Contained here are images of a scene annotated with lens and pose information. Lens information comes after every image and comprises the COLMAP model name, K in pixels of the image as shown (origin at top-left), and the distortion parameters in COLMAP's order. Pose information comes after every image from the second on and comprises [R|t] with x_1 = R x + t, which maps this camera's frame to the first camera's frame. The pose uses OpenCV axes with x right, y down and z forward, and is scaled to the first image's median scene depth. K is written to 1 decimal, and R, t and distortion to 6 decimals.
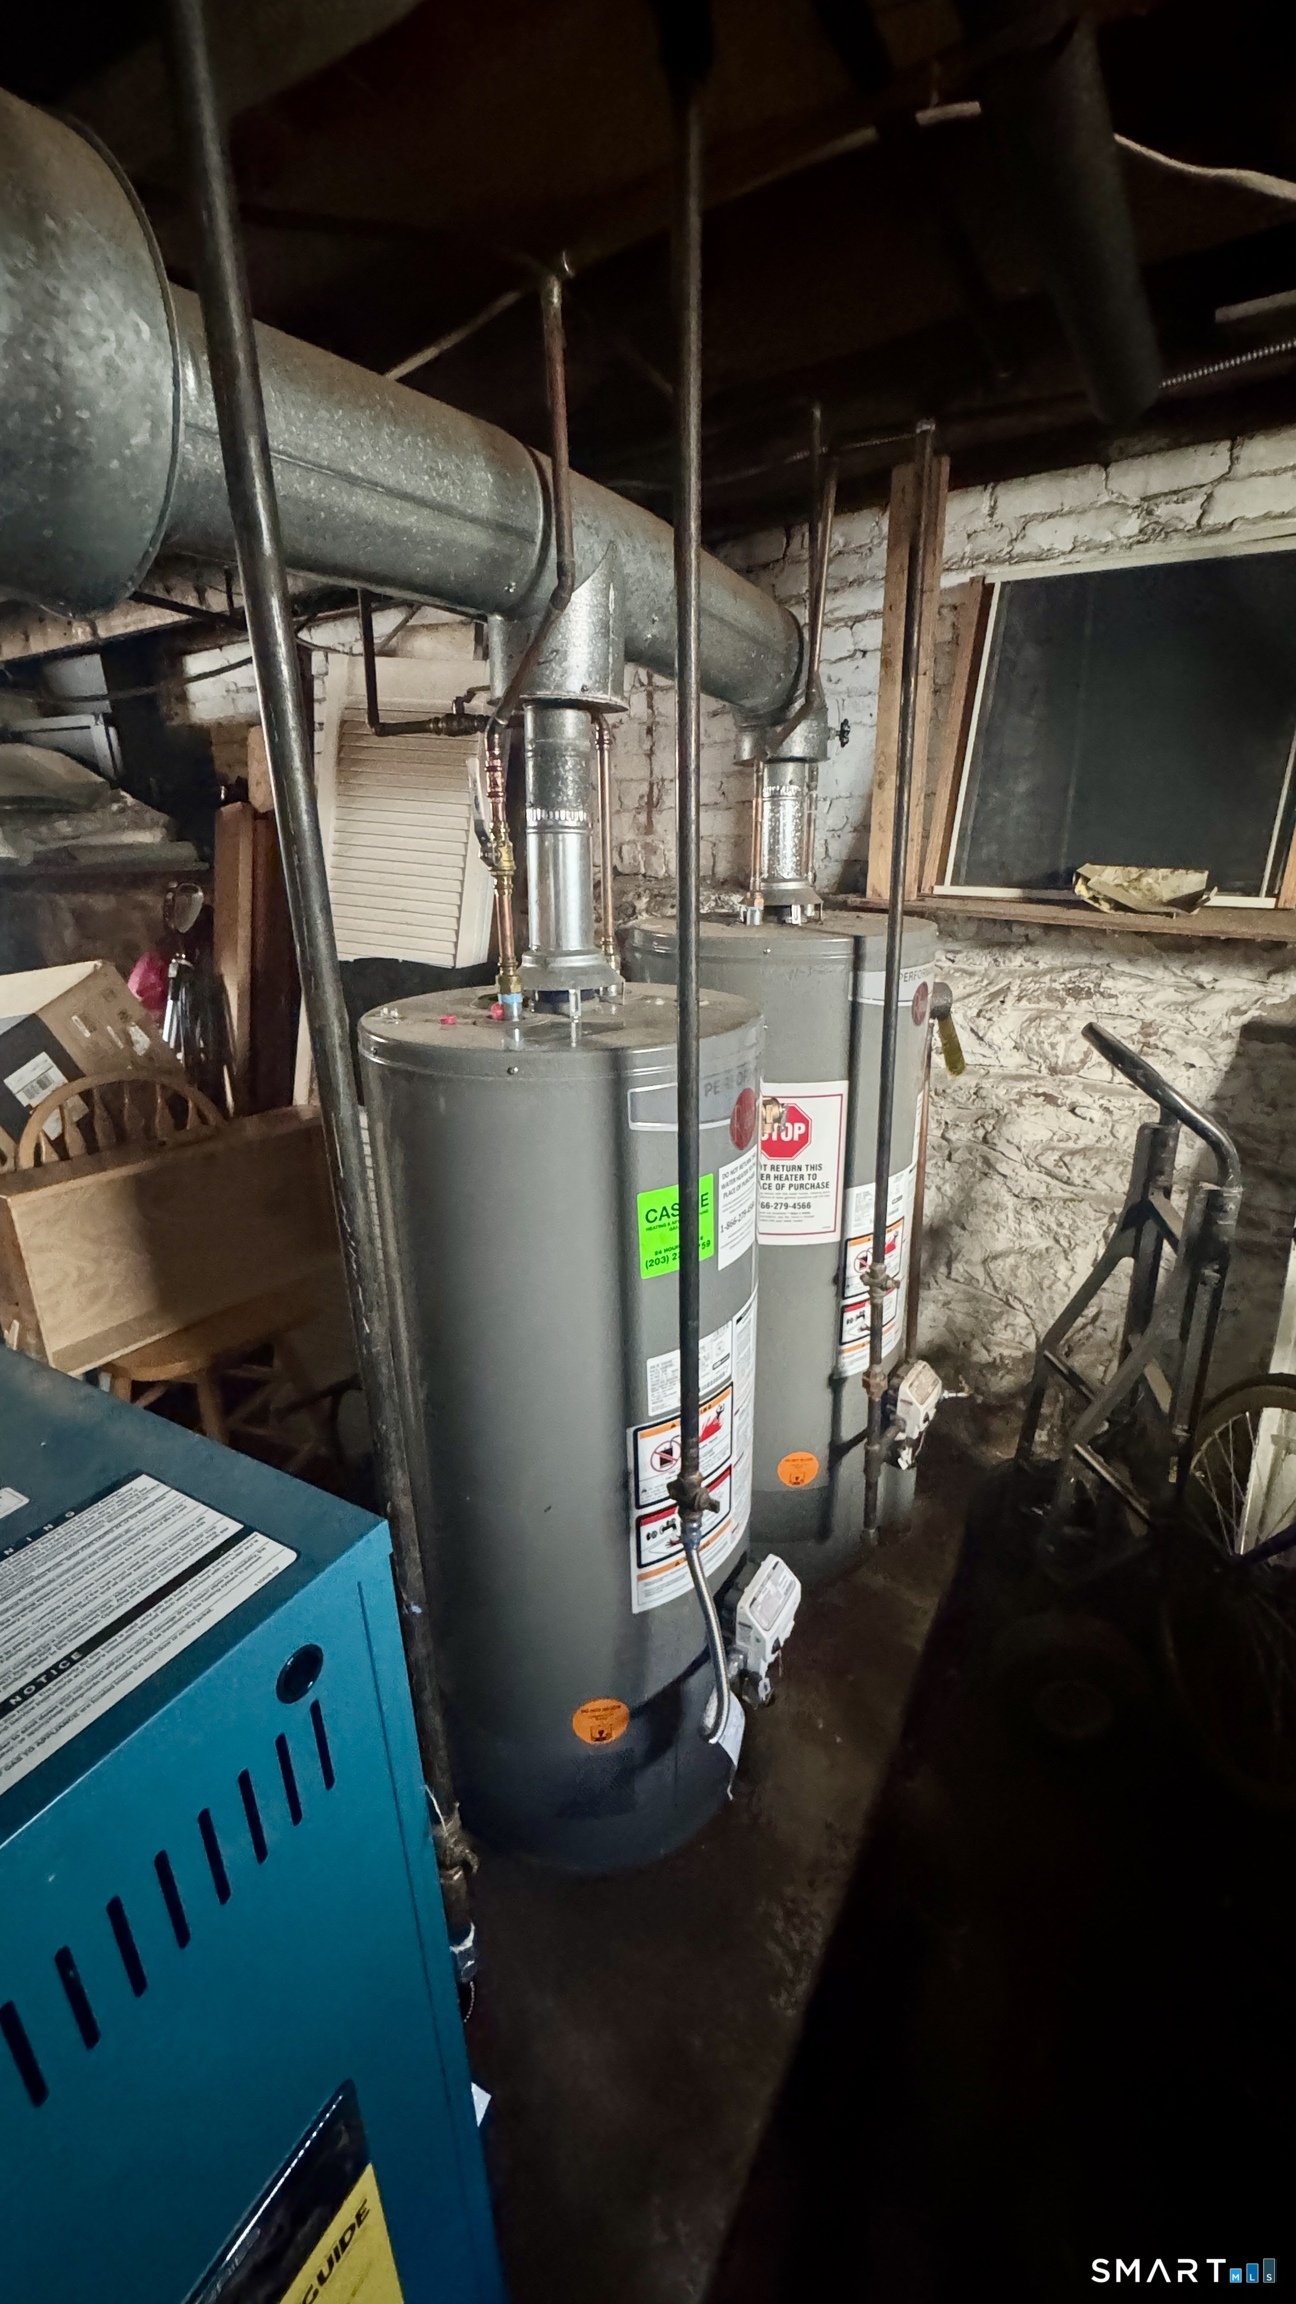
lens RADIAL K [[916.2, 0, 648.0], [0, 916.2, 1152.0], [0, 0, 1]] dist [-0.001826, -0.000197]
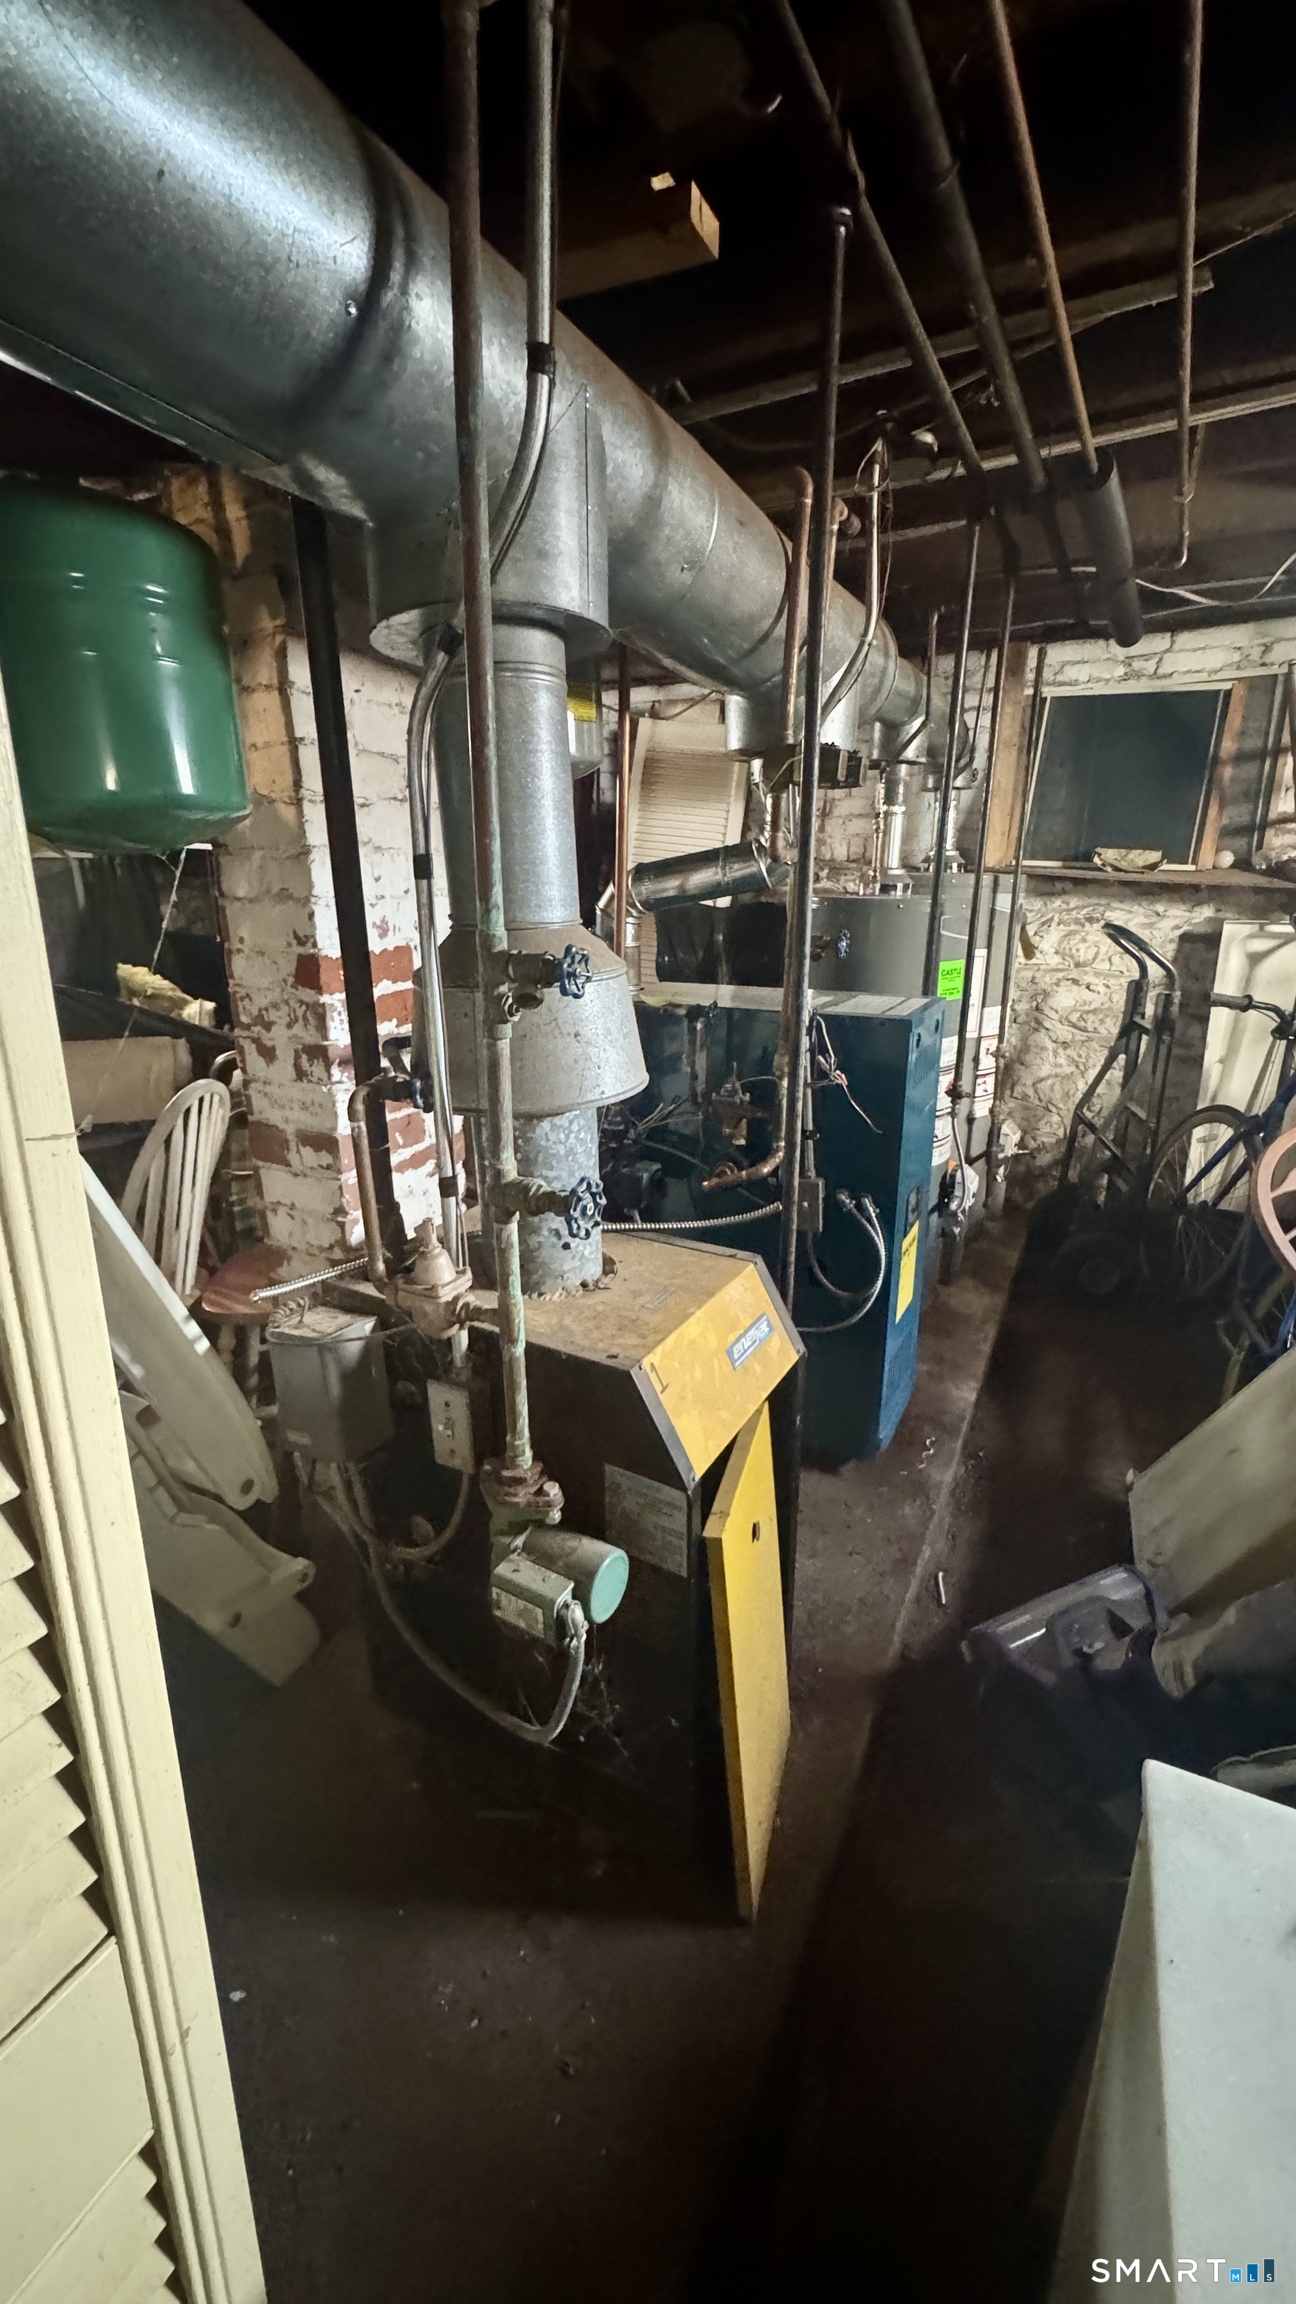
lens RADIAL K [[916.2, 0, 648.0], [0, 916.2, 1152.0], [0, 0, 1]] dist [-0.001826, -0.000197]
pose [[0.998742, 0.006086, 0.049783, -0.490860], [-0.004750, 0.999627, -0.026906, 0.335196], [-0.049928, 0.026636, 0.998398, -0.747248]]
